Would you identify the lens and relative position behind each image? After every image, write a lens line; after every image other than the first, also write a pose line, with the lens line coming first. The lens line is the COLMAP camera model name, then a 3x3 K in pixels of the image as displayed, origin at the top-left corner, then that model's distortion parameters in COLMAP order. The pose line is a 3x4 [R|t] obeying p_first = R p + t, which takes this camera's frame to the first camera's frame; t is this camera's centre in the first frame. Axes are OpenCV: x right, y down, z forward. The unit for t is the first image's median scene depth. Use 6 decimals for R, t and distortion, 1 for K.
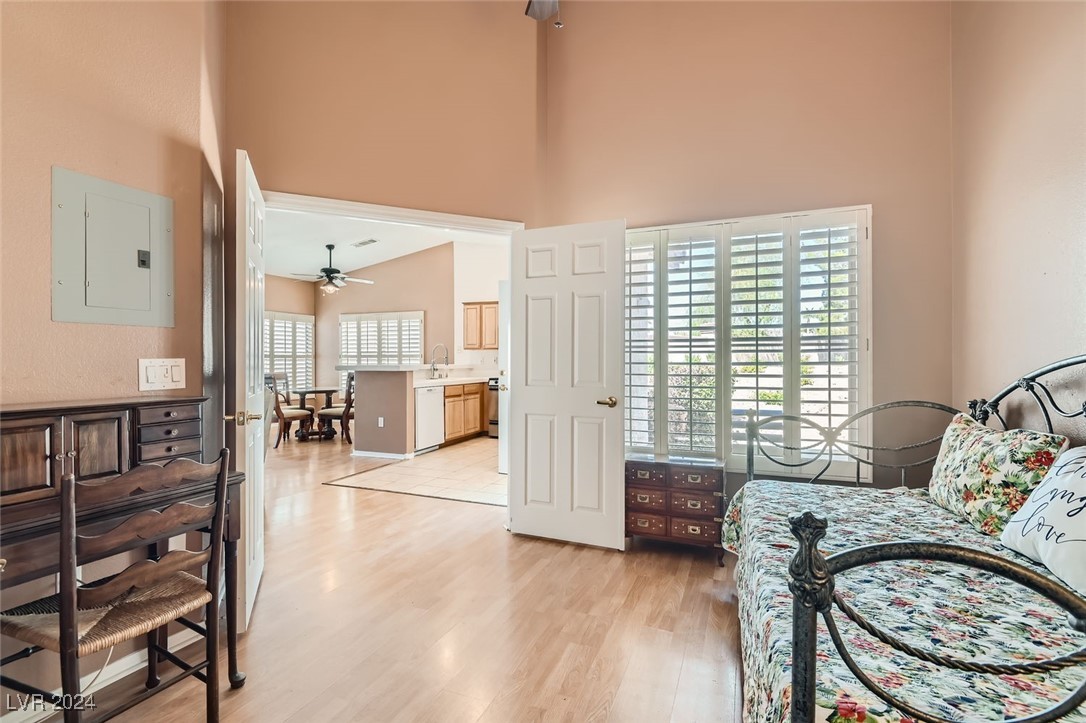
lens RADIAL K [[494.9, 0, 543.0], [0, 494.9, 361.5], [0, 0, 1]] dist [-0.000330, -0.000356]
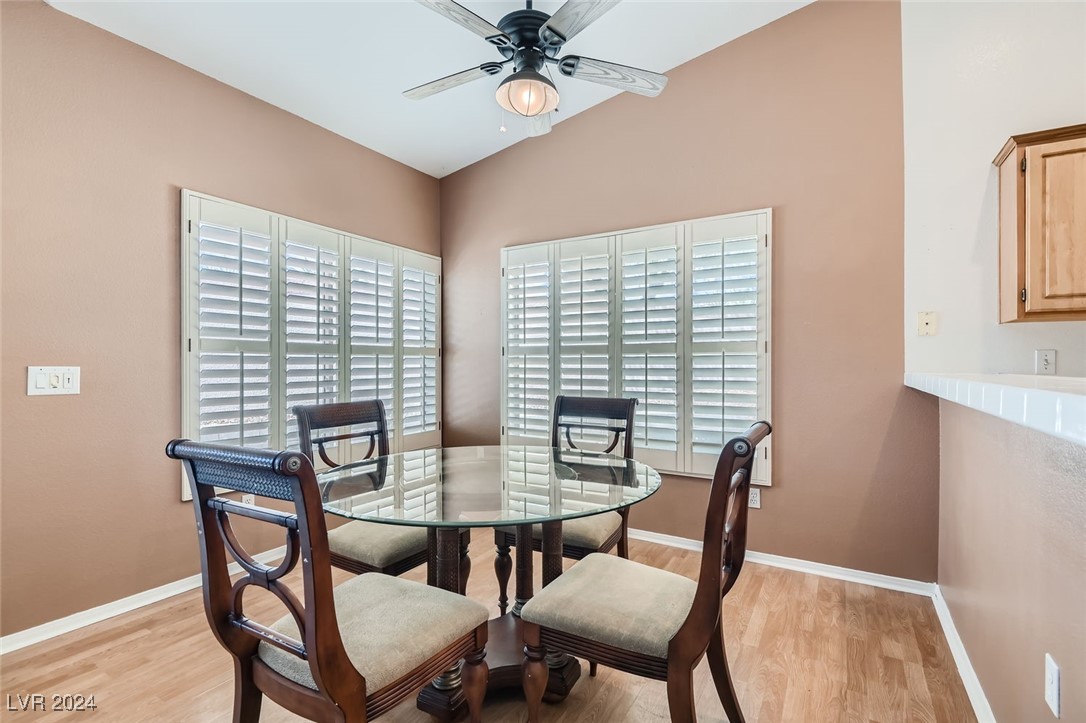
lens RADIAL K [[486.4, 0, 547.5], [0, 486.4, 366.3], [0, 0, 1]] dist [0.001646, -0.000079]
pose [[0.989187, 0.001860, -0.146650, -0.372782], [-0.001184, 0.999988, 0.004694, 0.000719], [0.146657, -0.004470, 0.989177, 0.719731]]
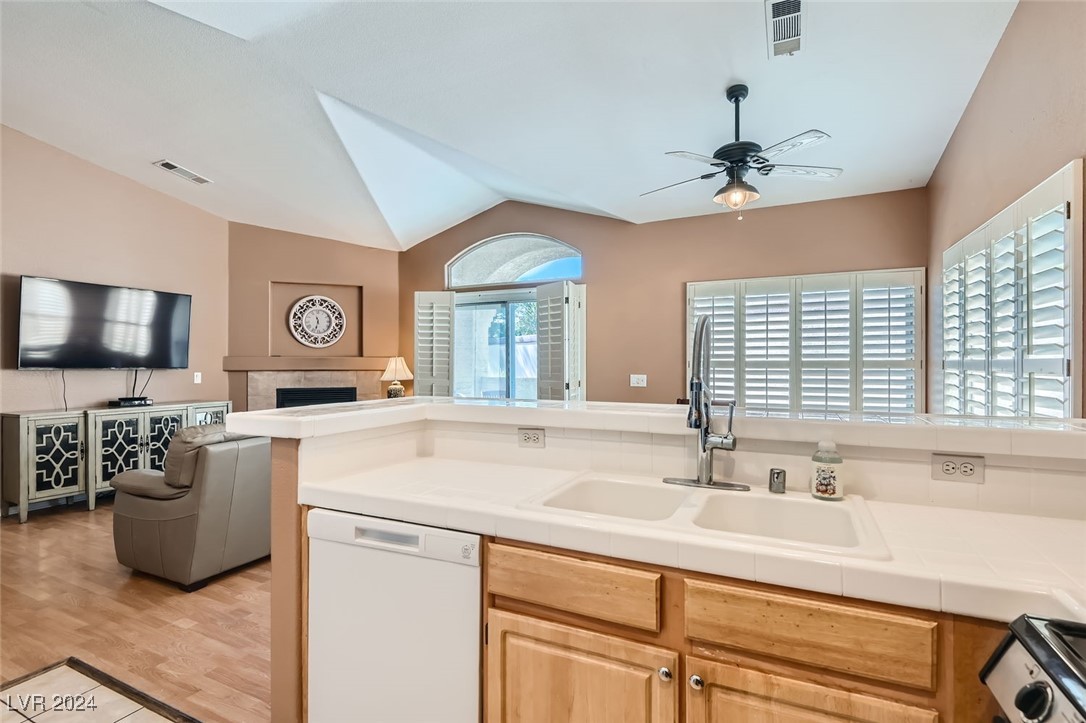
lens RADIAL K [[521.7, 0, 543.0], [0, 521.7, 361.5], [0, 0, 1]] dist [-0.003498, -0.000845]
pose [[-0.066908, 0.002474, -0.997756, 0.001752], [0.001367, 0.999996, 0.002388, -0.016372], [0.997758, -0.001204, -0.066911, 0.857883]]
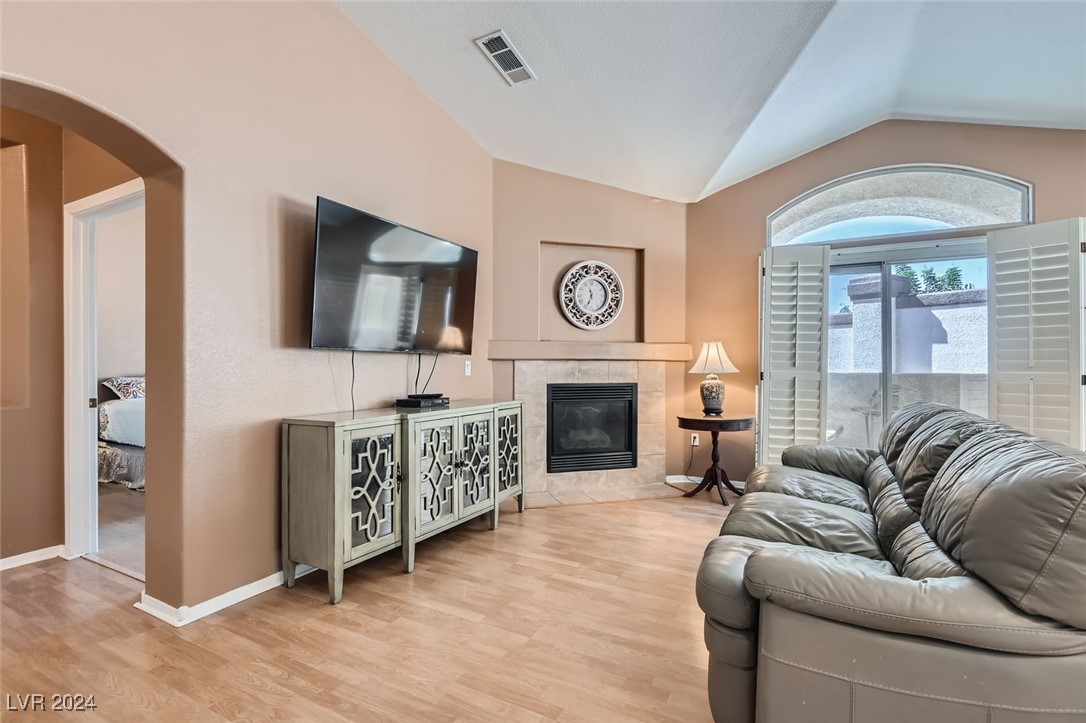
lens RADIAL K [[504.6, 0, 543.0], [0, 504.6, 361.5], [0, 0, 1]] dist [0.037816, -0.000130]
pose [[-0.099711, -0.002752, -0.995013, -0.189255], [-0.000103, 0.999996, -0.002756, 0.002085], [0.995016, -0.000173, -0.099711, 0.457206]]
